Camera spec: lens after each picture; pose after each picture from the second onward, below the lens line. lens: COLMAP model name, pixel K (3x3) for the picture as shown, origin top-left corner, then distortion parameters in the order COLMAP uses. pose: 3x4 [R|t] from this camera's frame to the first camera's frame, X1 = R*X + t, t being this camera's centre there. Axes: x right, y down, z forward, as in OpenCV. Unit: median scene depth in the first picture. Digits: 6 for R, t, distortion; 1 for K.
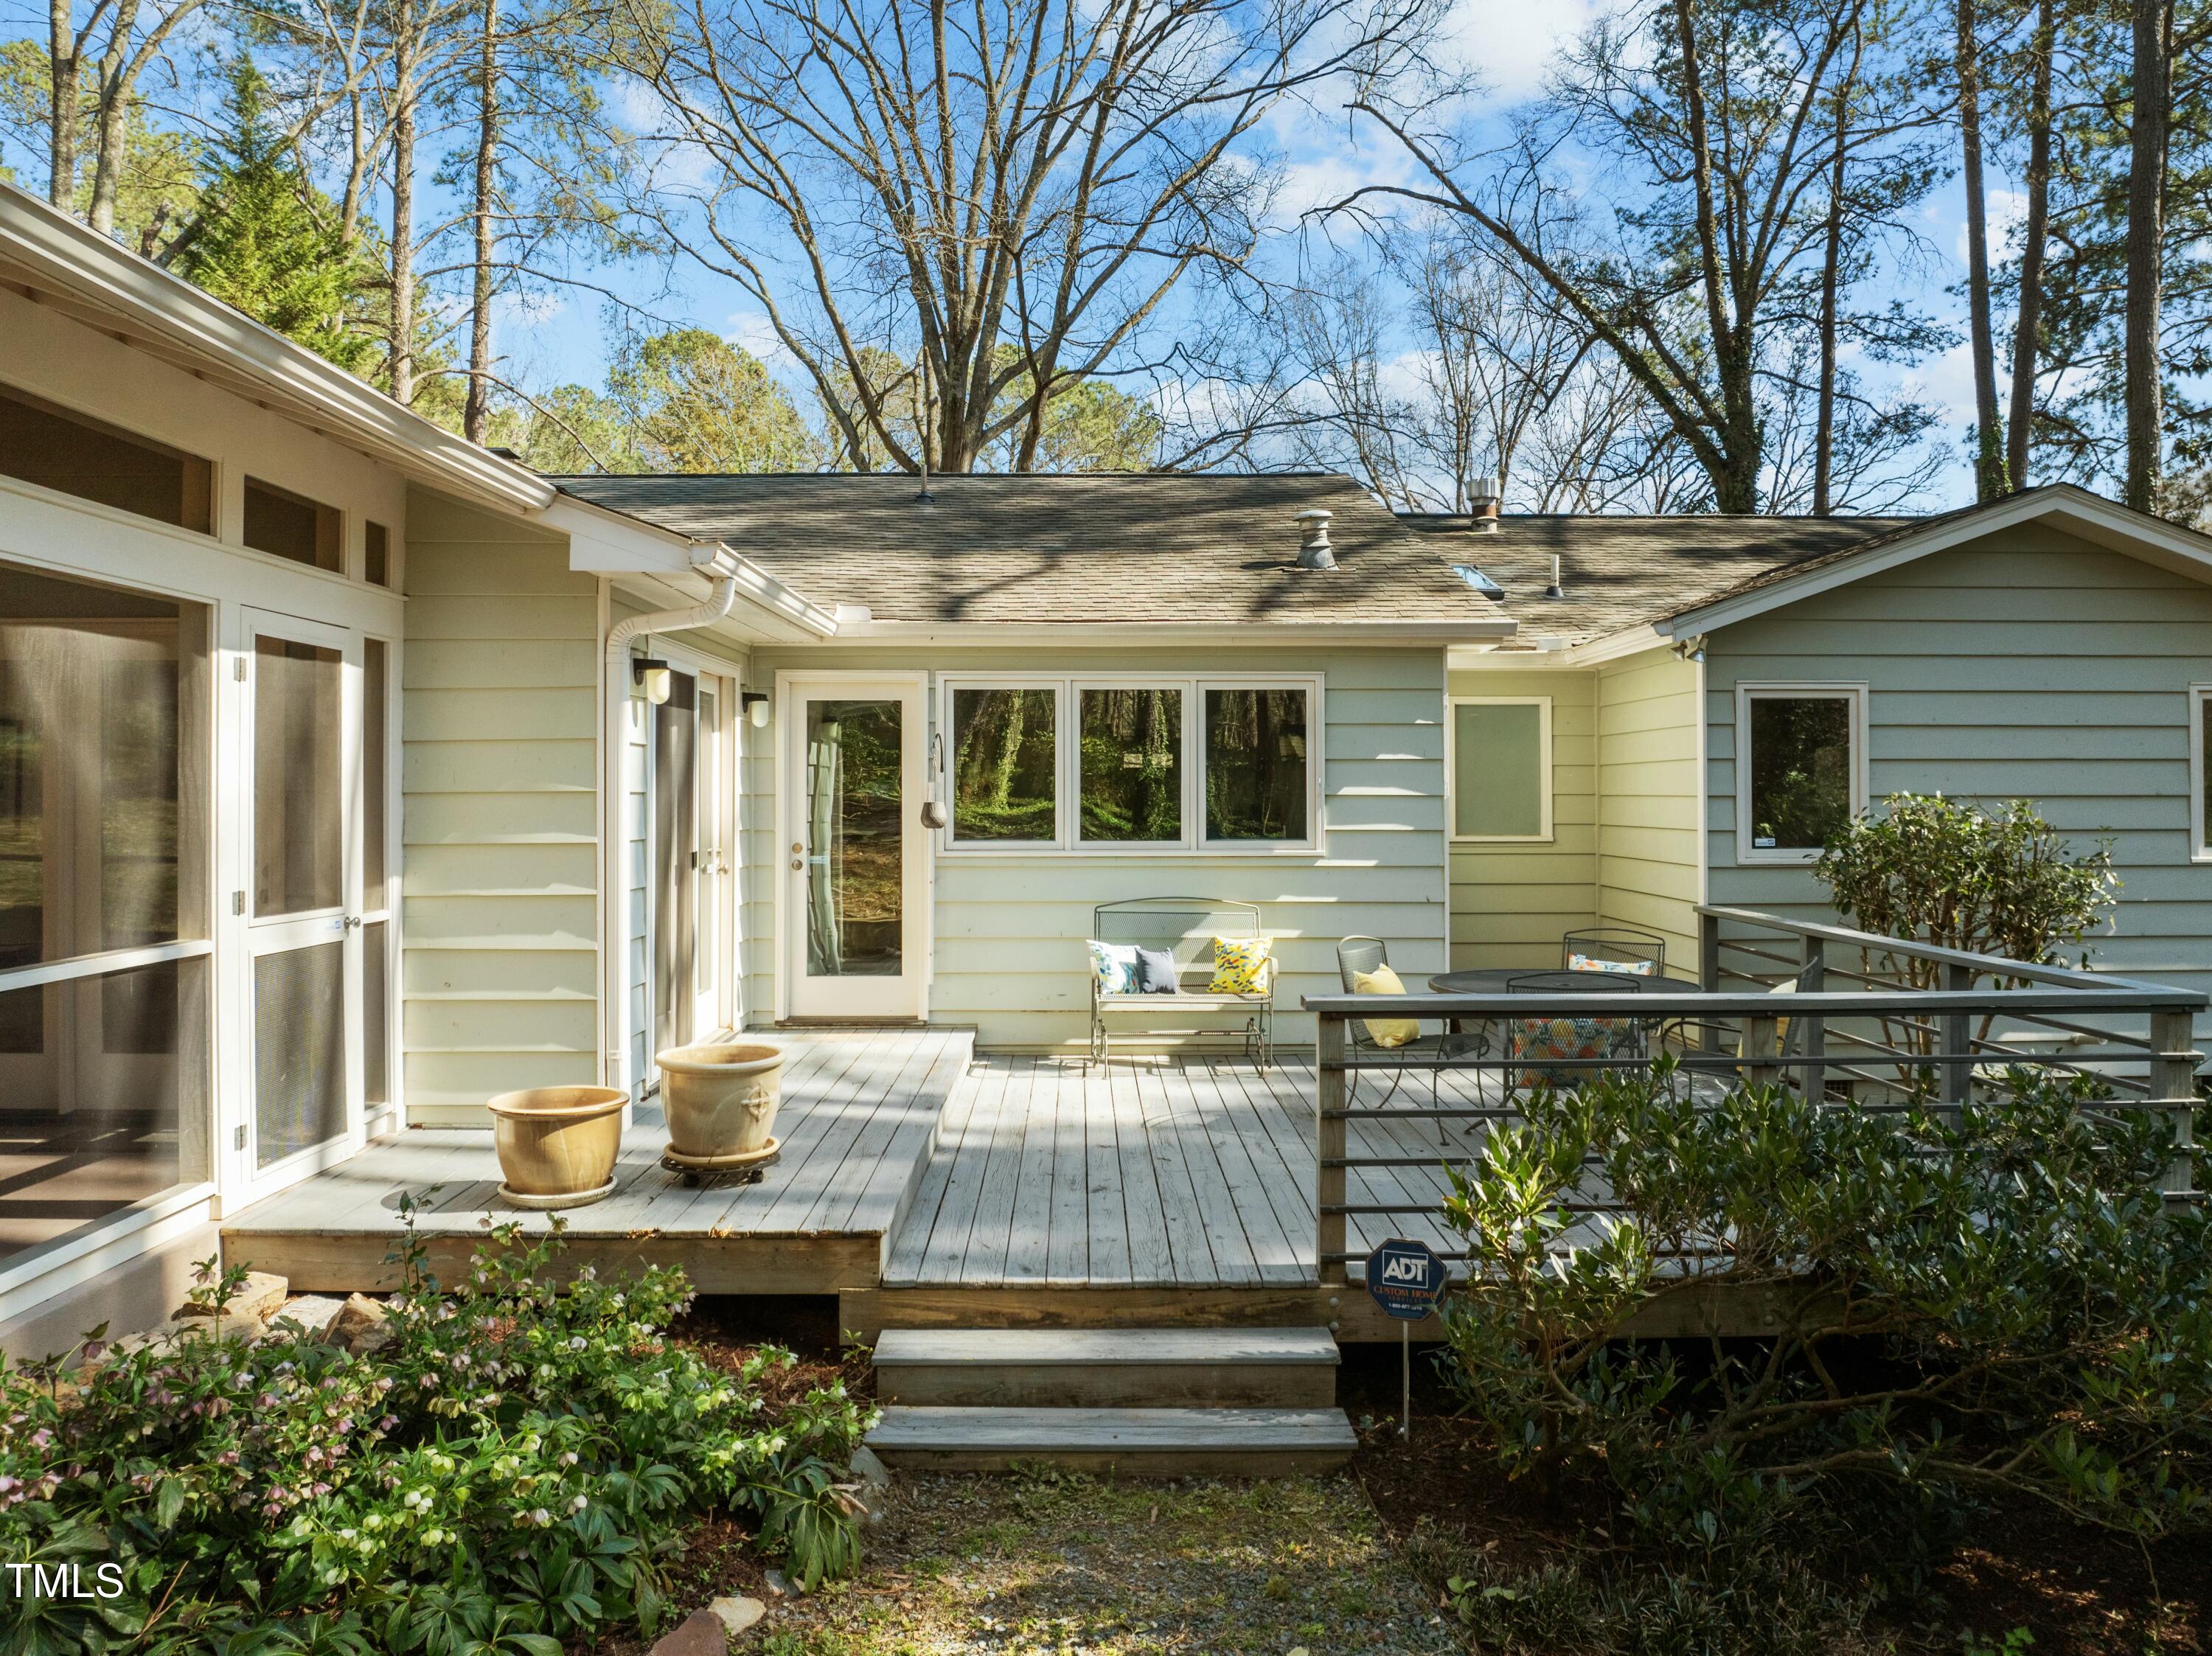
lens RADIAL K [[1548.4, 0, 1098.3], [0, 1548.4, 792.0], [0, 0, 1]] dist [-0.031517, 0.001923]
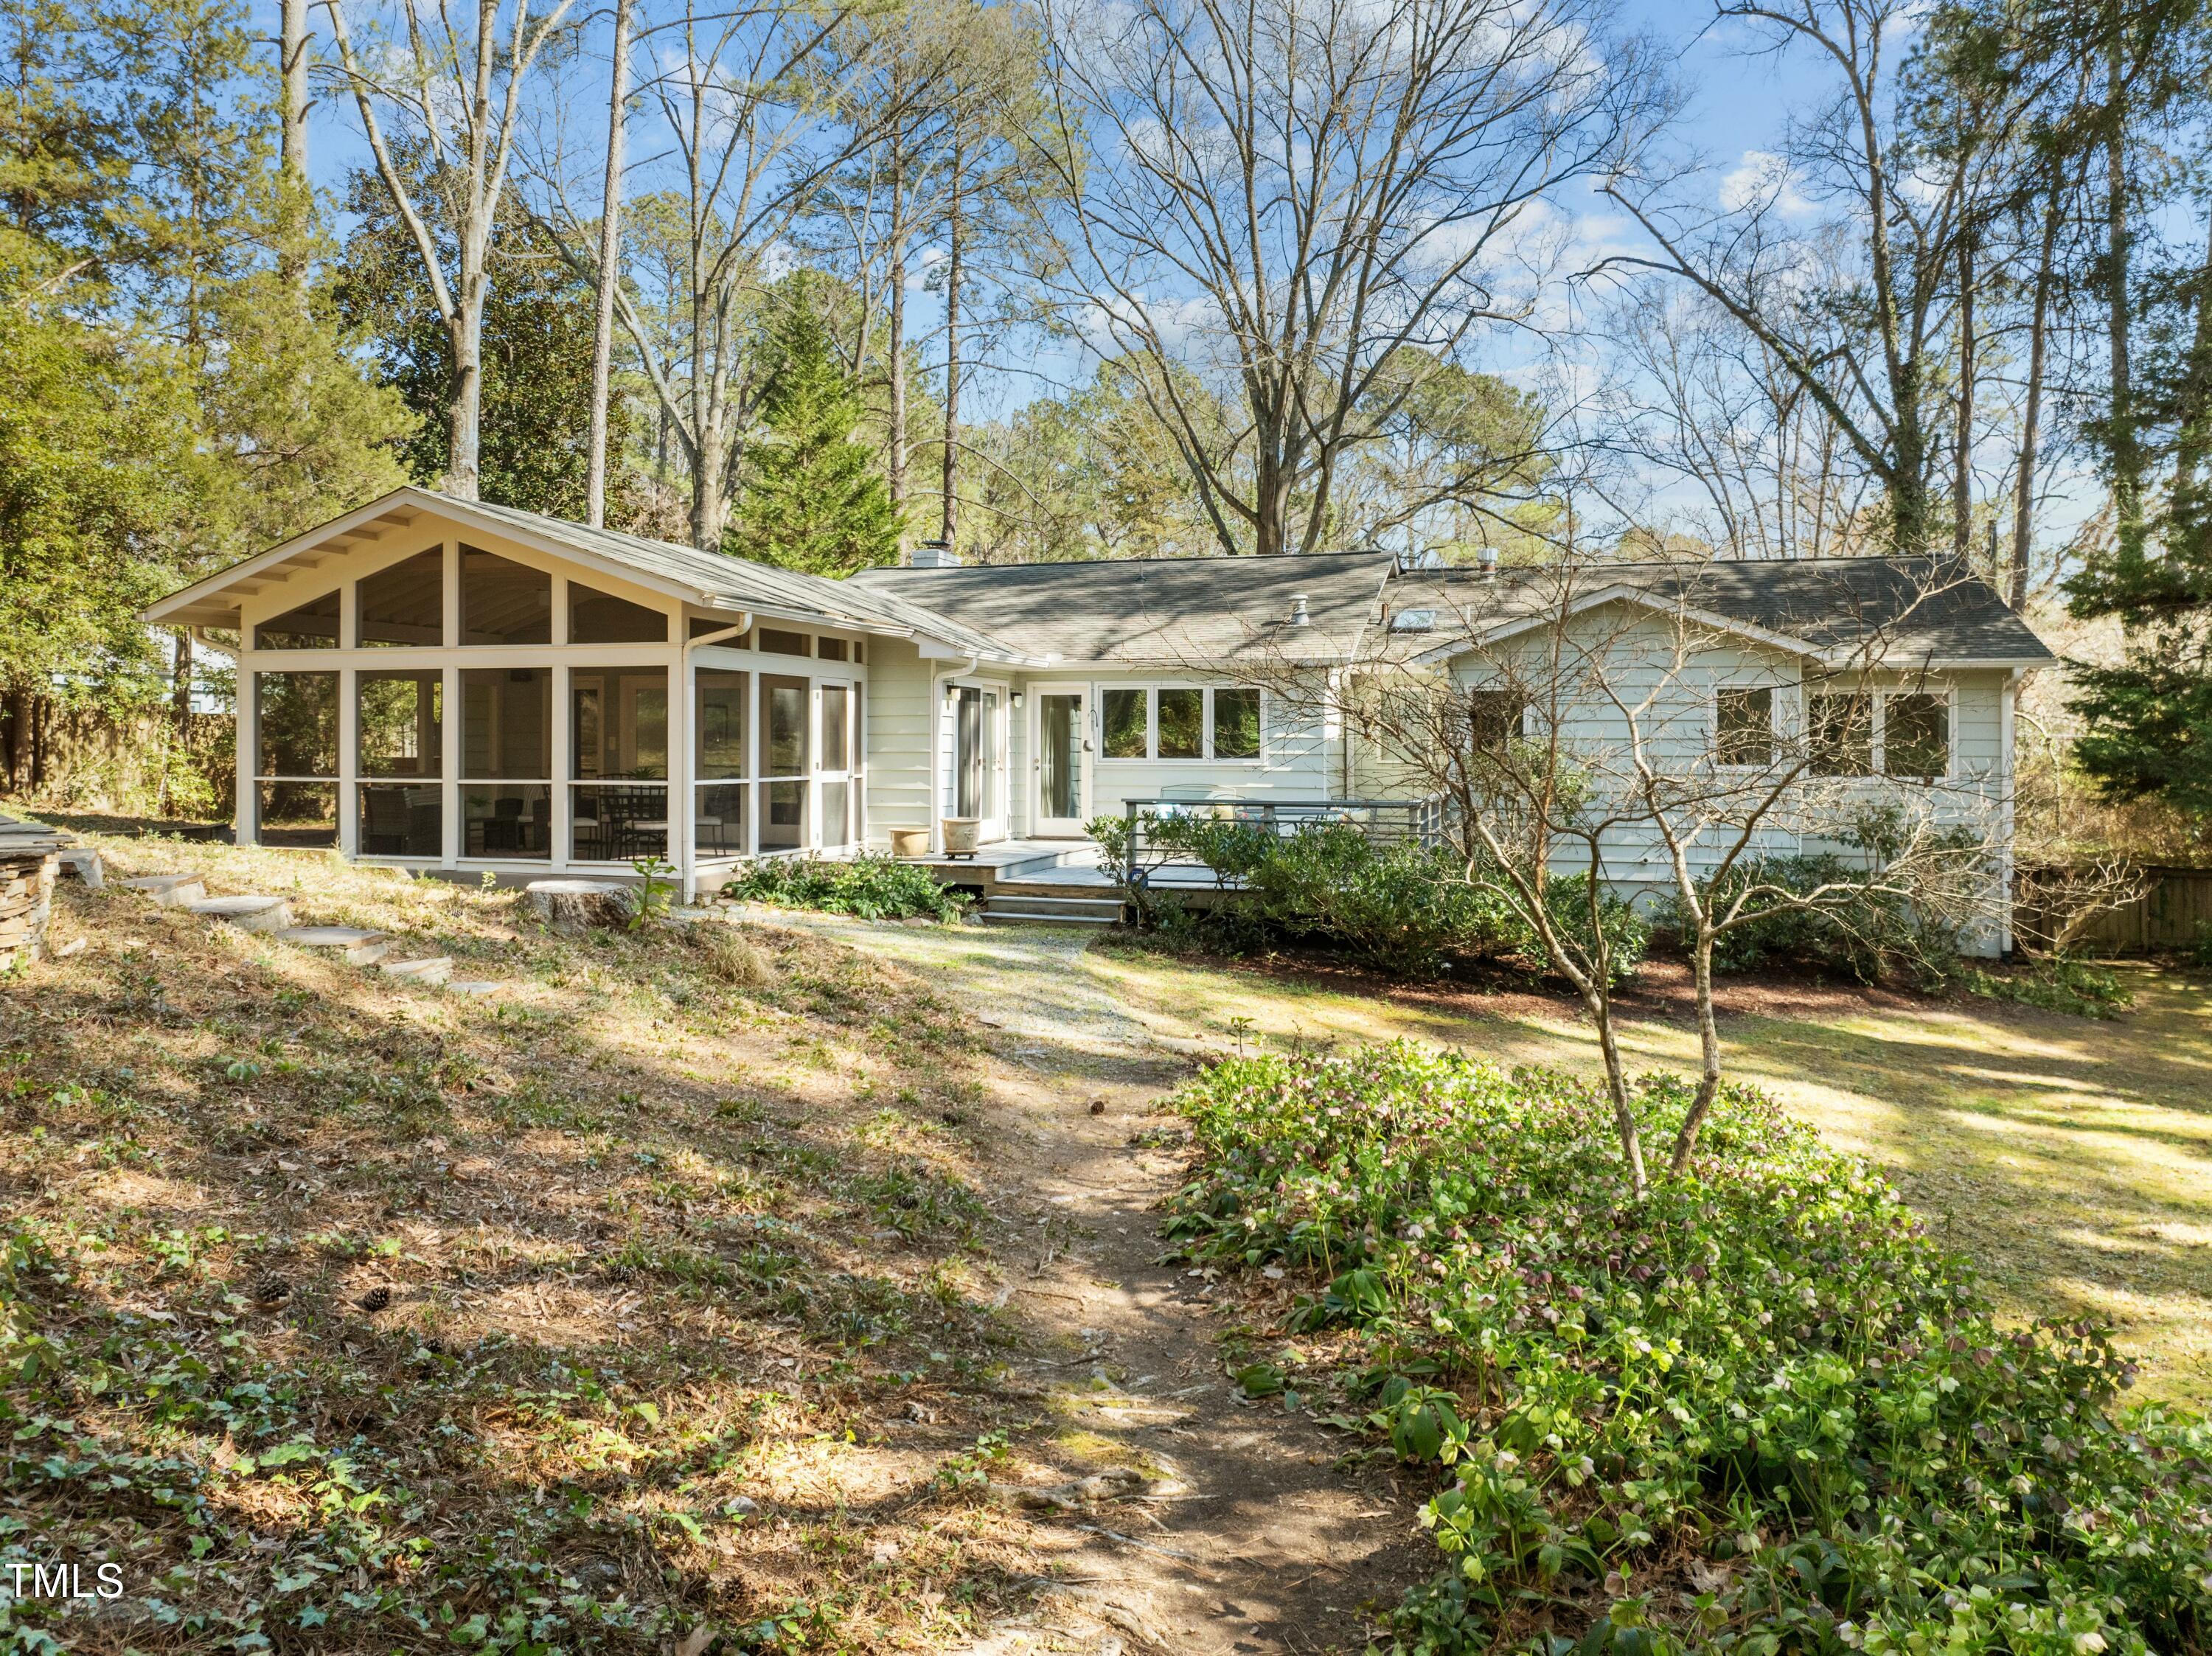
lens RADIAL K [[1527.9, 0, 1132.3], [0, 1527.9, 752.8], [0, 0, 1]] dist [-0.040267, -0.000845]
pose [[0.959918, 0.004409, -0.280246, 0.559934], [-0.003271, 0.999984, 0.004529, 0.015076], [0.280262, -0.003431, 0.959918, -1.087634]]
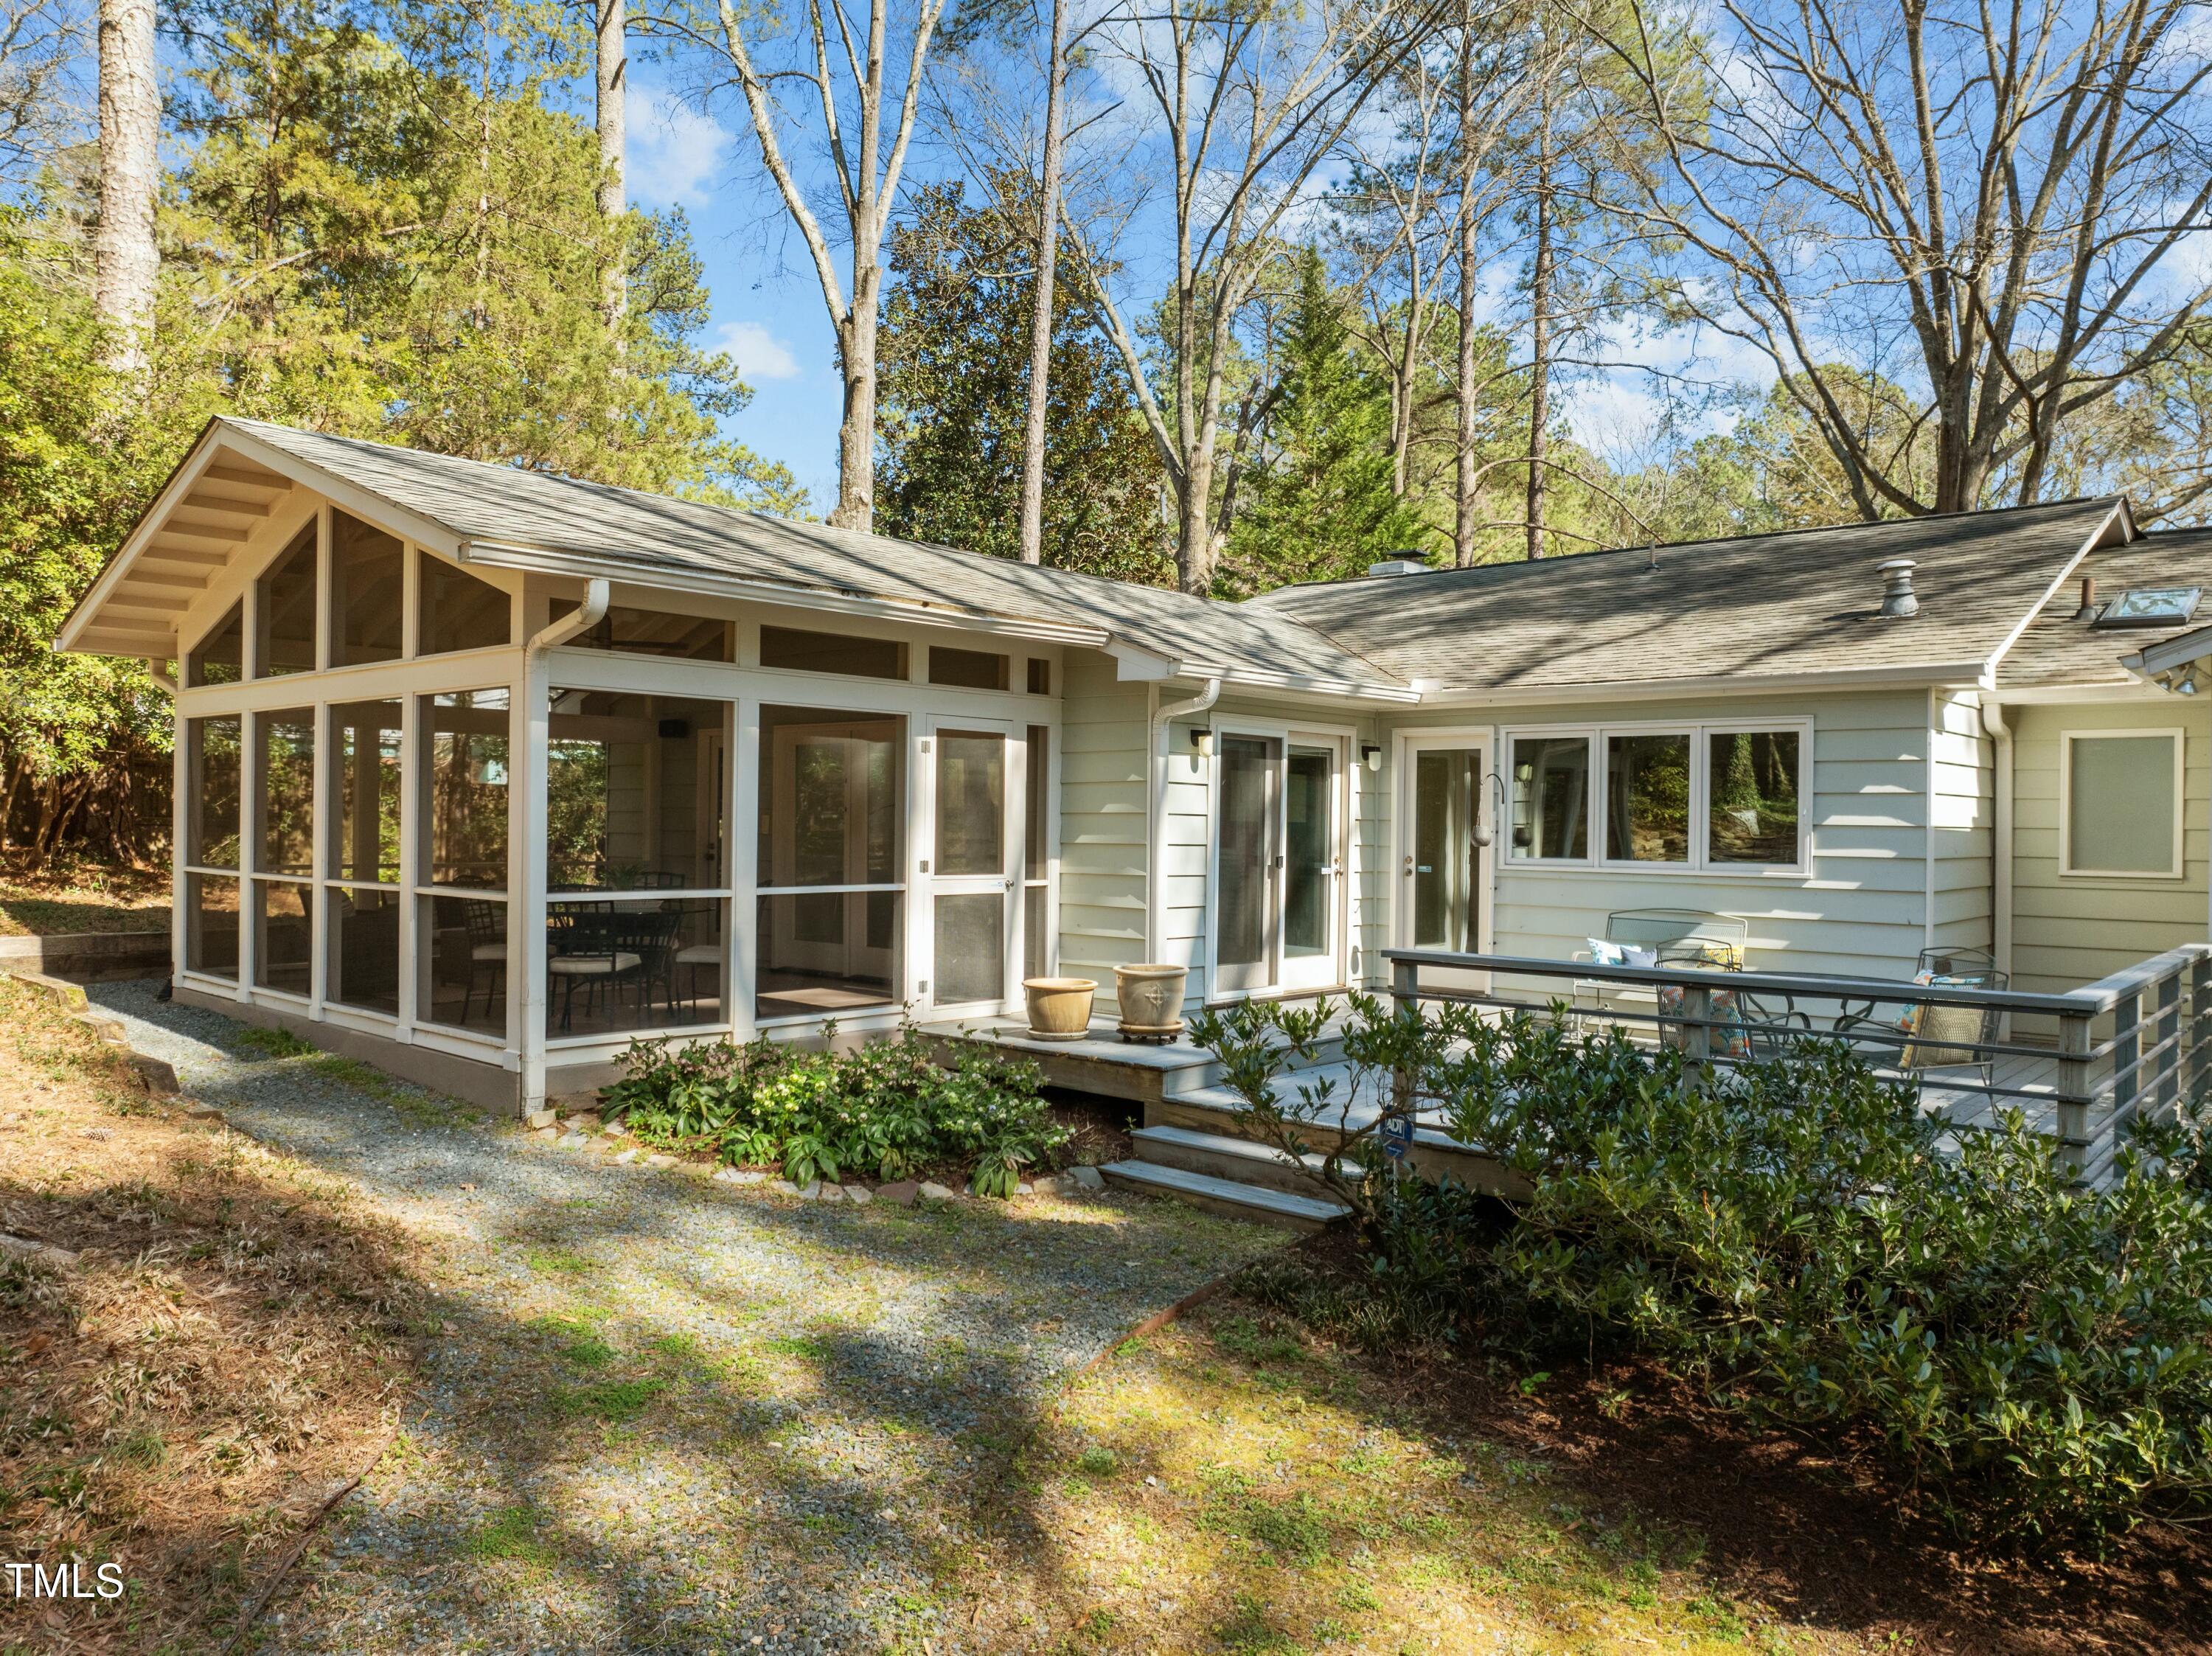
lens RADIAL K [[1543.9, 0, 1147.8], [0, 1543.9, 830.1], [0, 0, 1]] dist [-0.049018, -0.002721]
pose [[0.752514, 0.012049, -0.658466, 0.515727], [-0.013143, 0.999908, 0.003277, 0.008984], [0.658445, 0.006188, 0.752603, -0.157914]]
